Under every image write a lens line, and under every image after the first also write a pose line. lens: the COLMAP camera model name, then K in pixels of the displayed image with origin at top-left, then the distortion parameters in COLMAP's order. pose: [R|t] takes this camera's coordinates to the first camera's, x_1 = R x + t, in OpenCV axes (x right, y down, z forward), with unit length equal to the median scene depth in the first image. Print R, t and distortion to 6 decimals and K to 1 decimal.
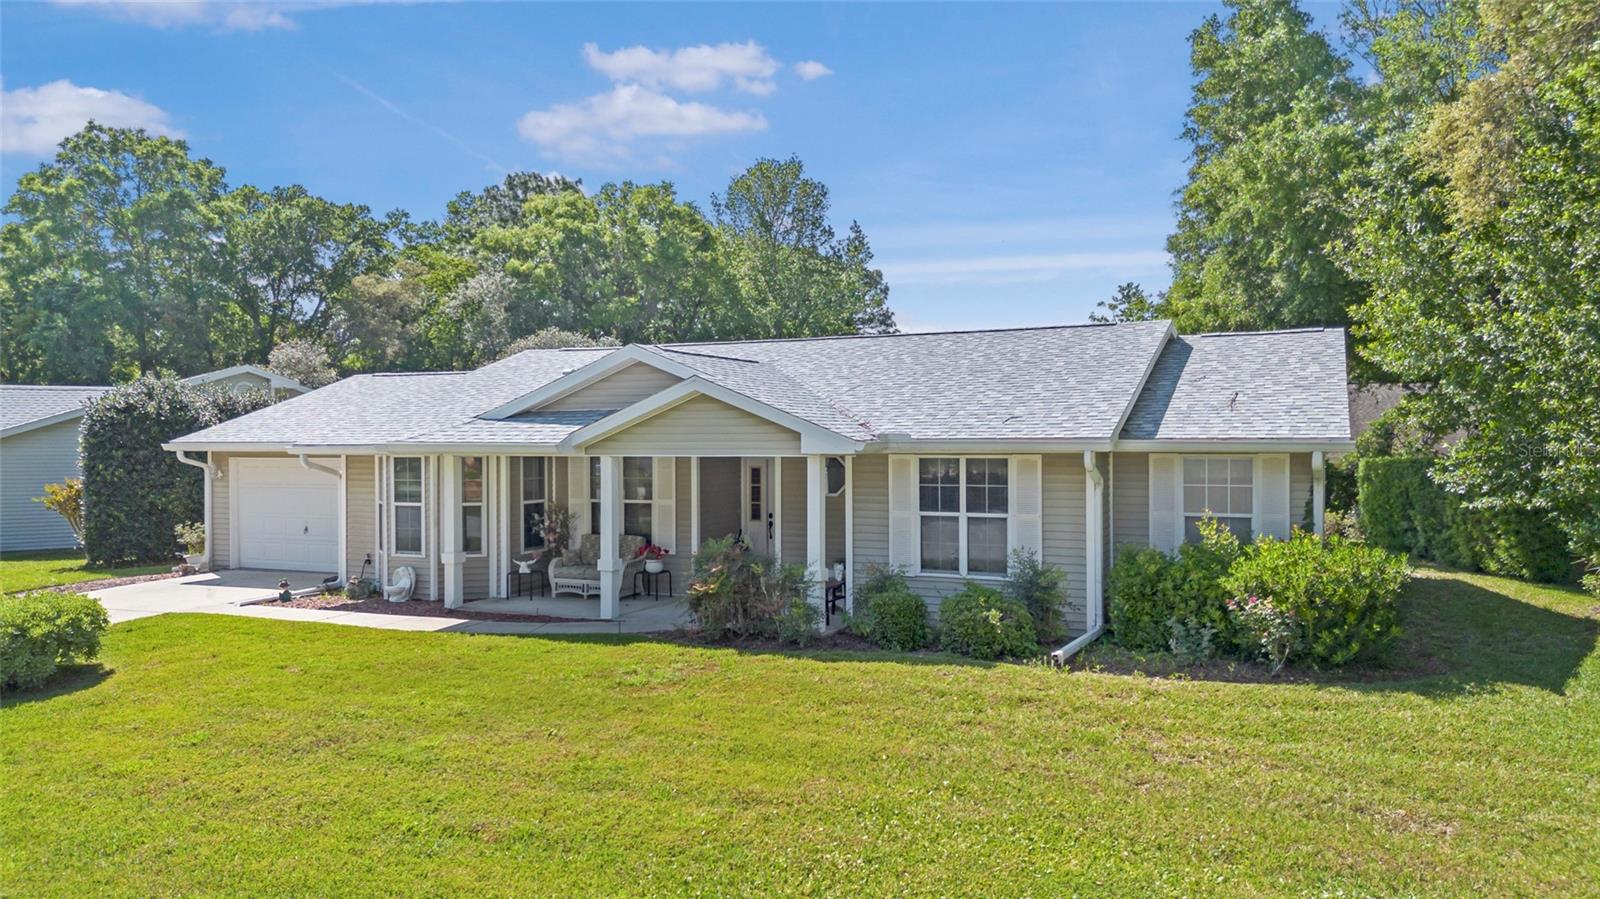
lens RADIAL K [[1129.6, 0, 804.4], [0, 1129.6, 440.8], [0, 0, 1]] dist [0.035445, -0.017871]
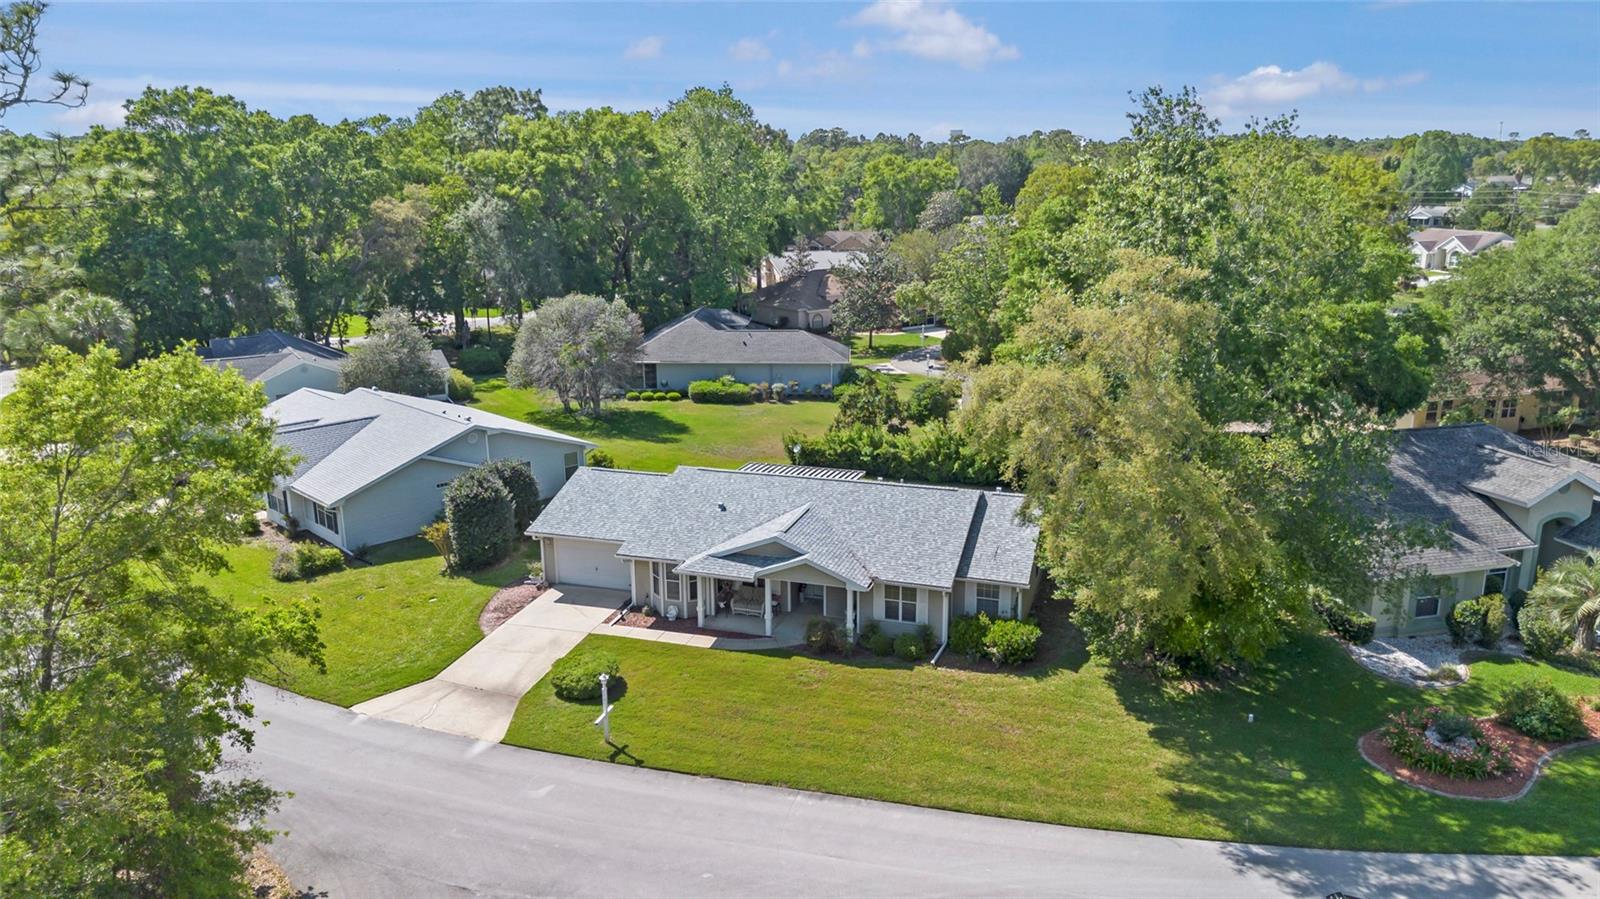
lens RADIAL K [[1129.6, 0, 800.9], [0, 1129.6, 456.6], [0, 0, 1]] dist [0.035445, -0.017871]
pose [[0.994036, -0.037024, 0.102578, -0.283620], [0.009270, 0.965890, 0.258787, -0.754020], [-0.108660, -0.256292, 0.960472, -1.177873]]
